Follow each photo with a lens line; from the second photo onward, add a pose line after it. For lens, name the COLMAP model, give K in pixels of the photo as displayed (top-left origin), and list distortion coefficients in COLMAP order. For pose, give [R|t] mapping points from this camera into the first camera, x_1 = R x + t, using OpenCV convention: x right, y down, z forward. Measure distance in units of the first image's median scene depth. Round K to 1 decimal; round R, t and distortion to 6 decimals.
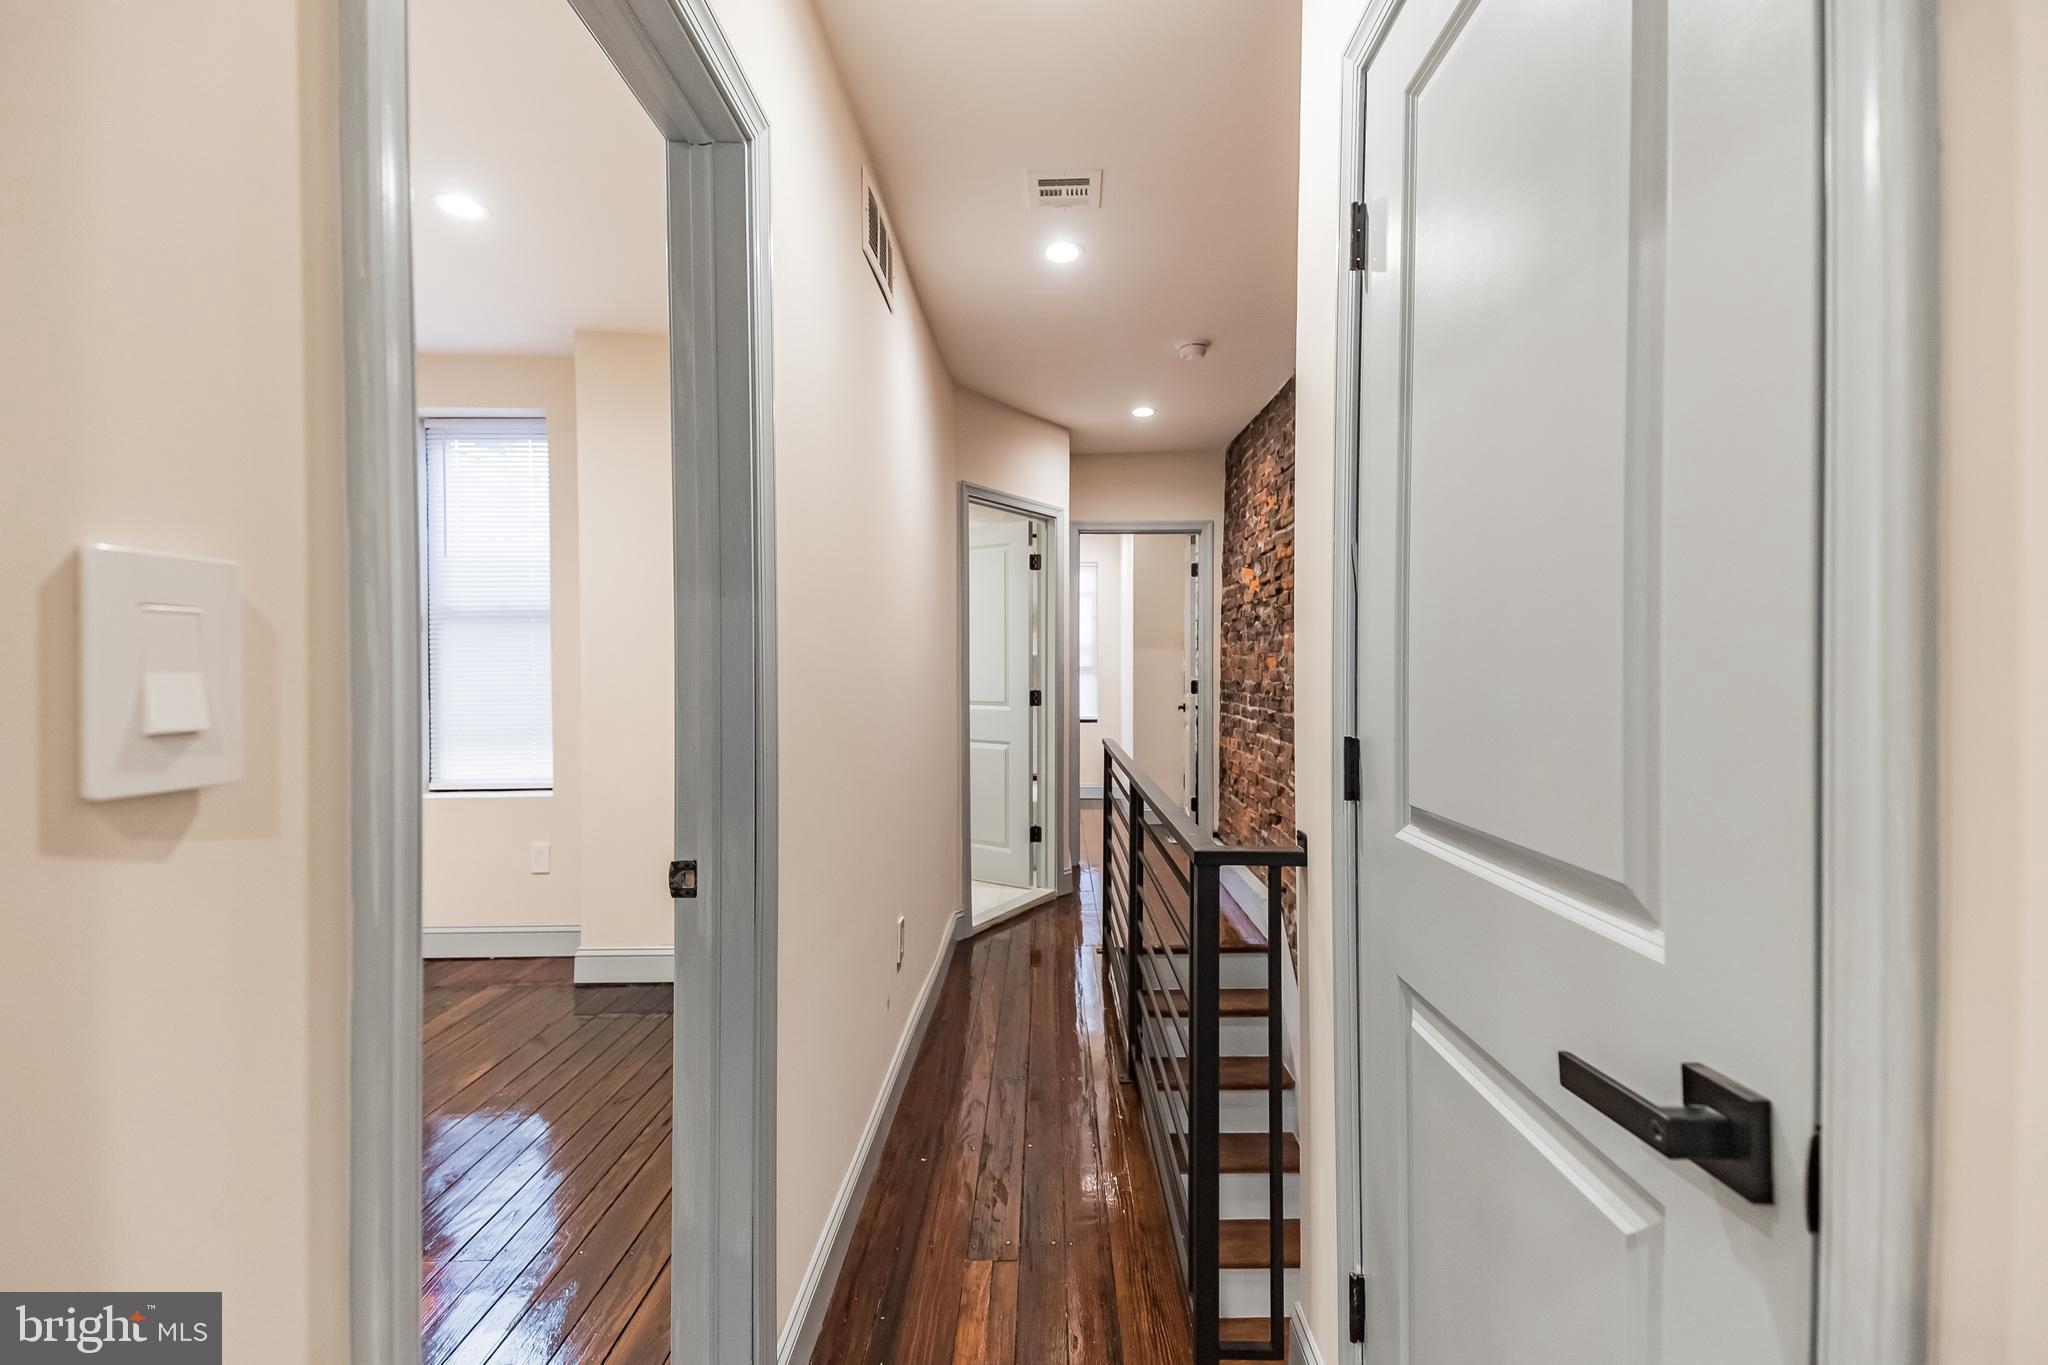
lens RADIAL K [[980.1, 0, 1024.0], [0, 980.1, 682.5], [0, 0, 1]] dist [-0.025498, 0.000160]
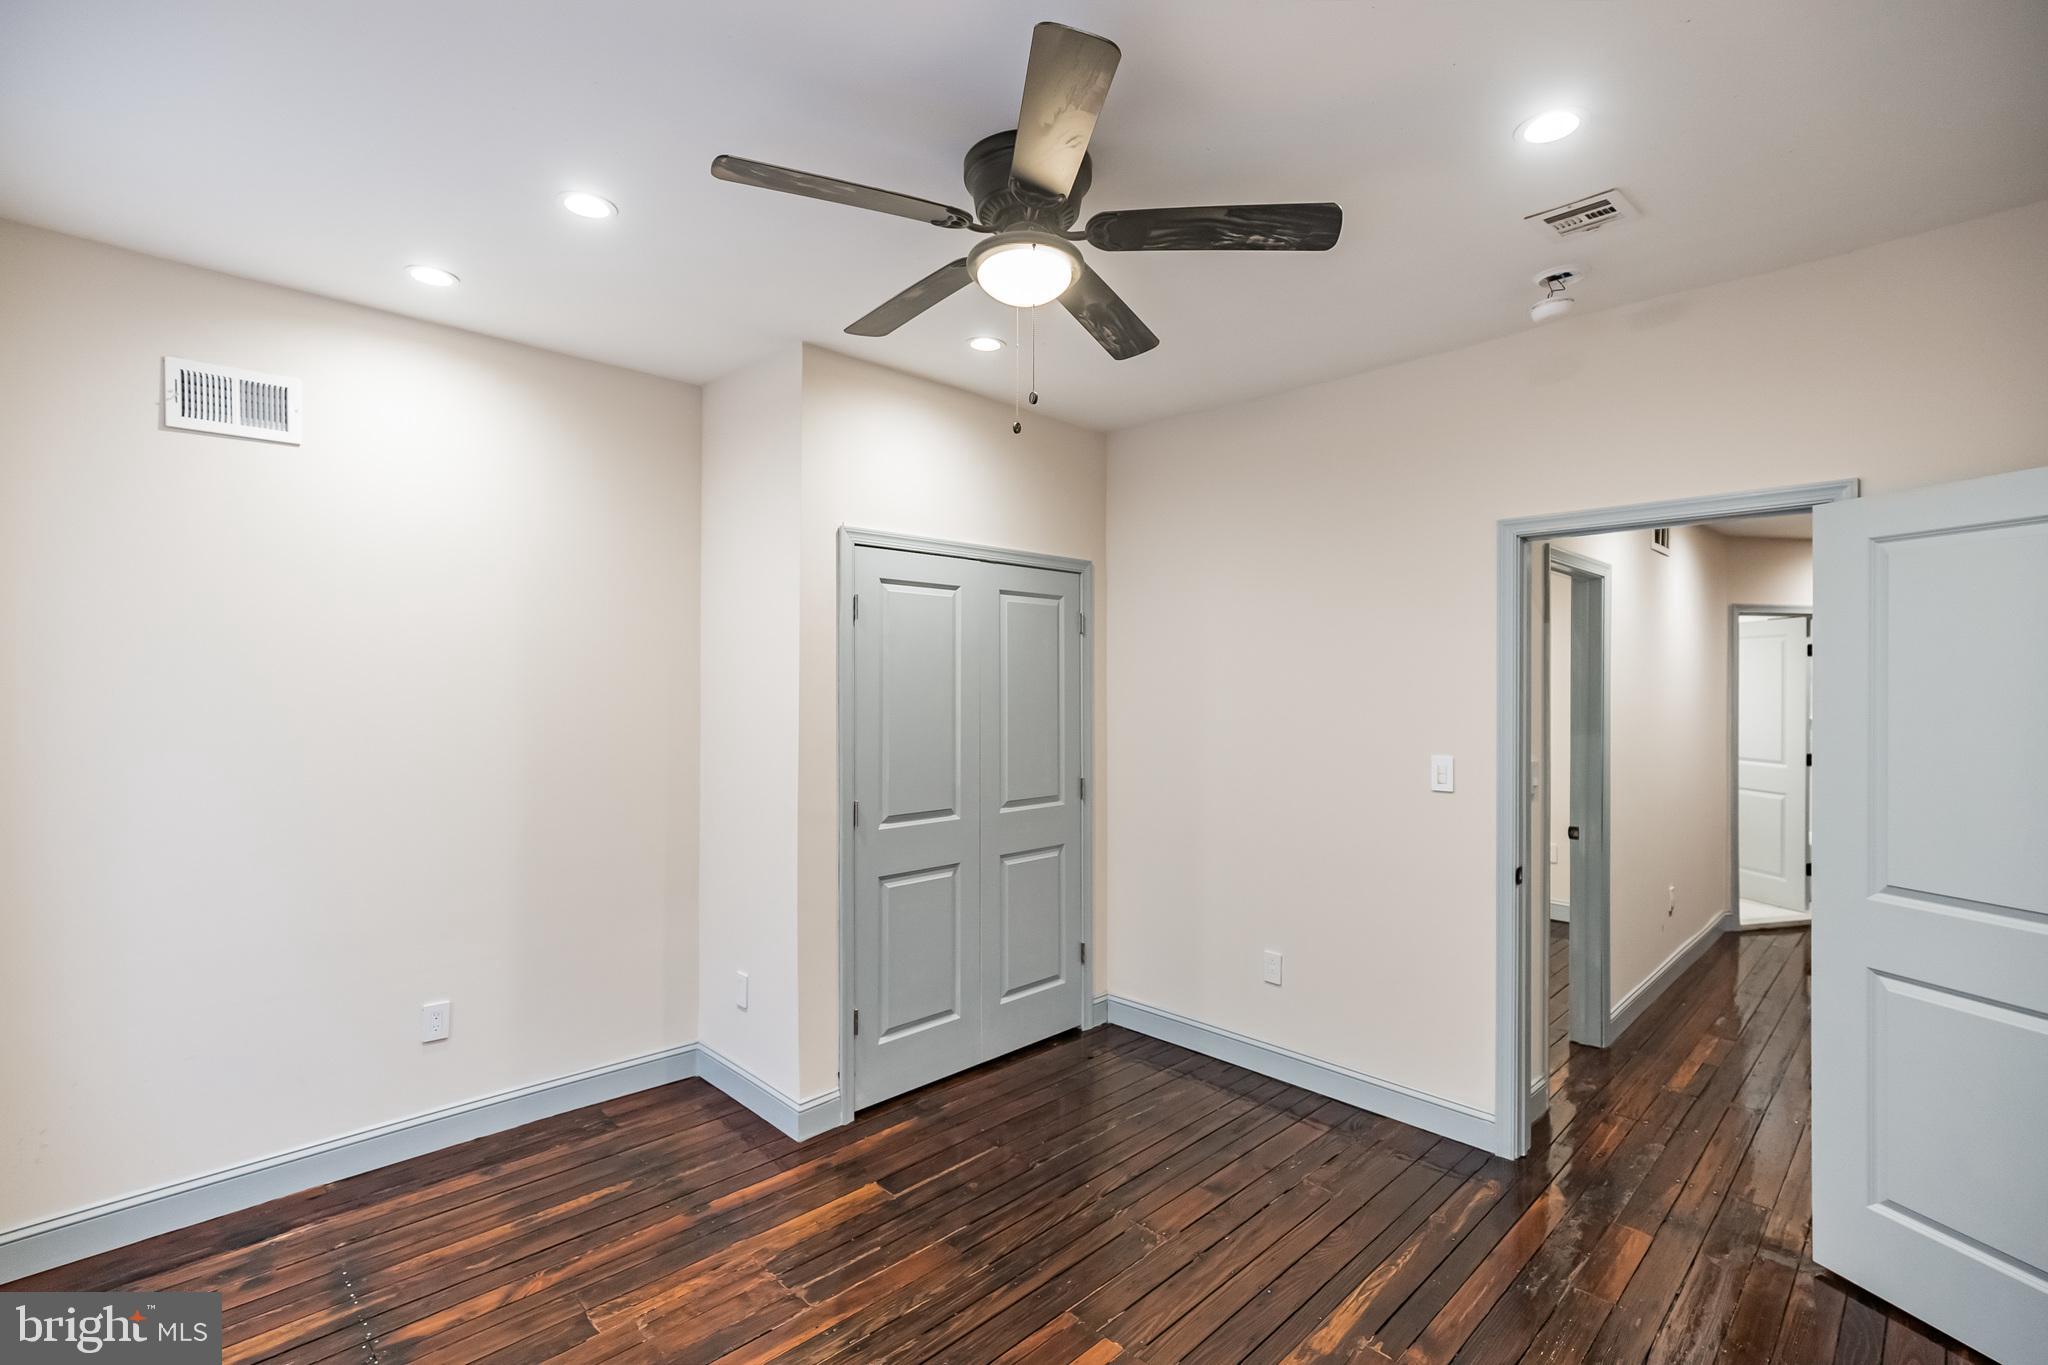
lens RADIAL K [[902.2, 0, 1024.0], [0, 902.2, 682.5], [0, 0, 1]] dist [0.022697, 0.000102]
pose [[0.729079, 0.000860, -0.684429, 0.103175], [-0.018519, 0.999658, -0.018471, -0.054723], [0.684179, 0.026142, 0.728846, -0.692309]]
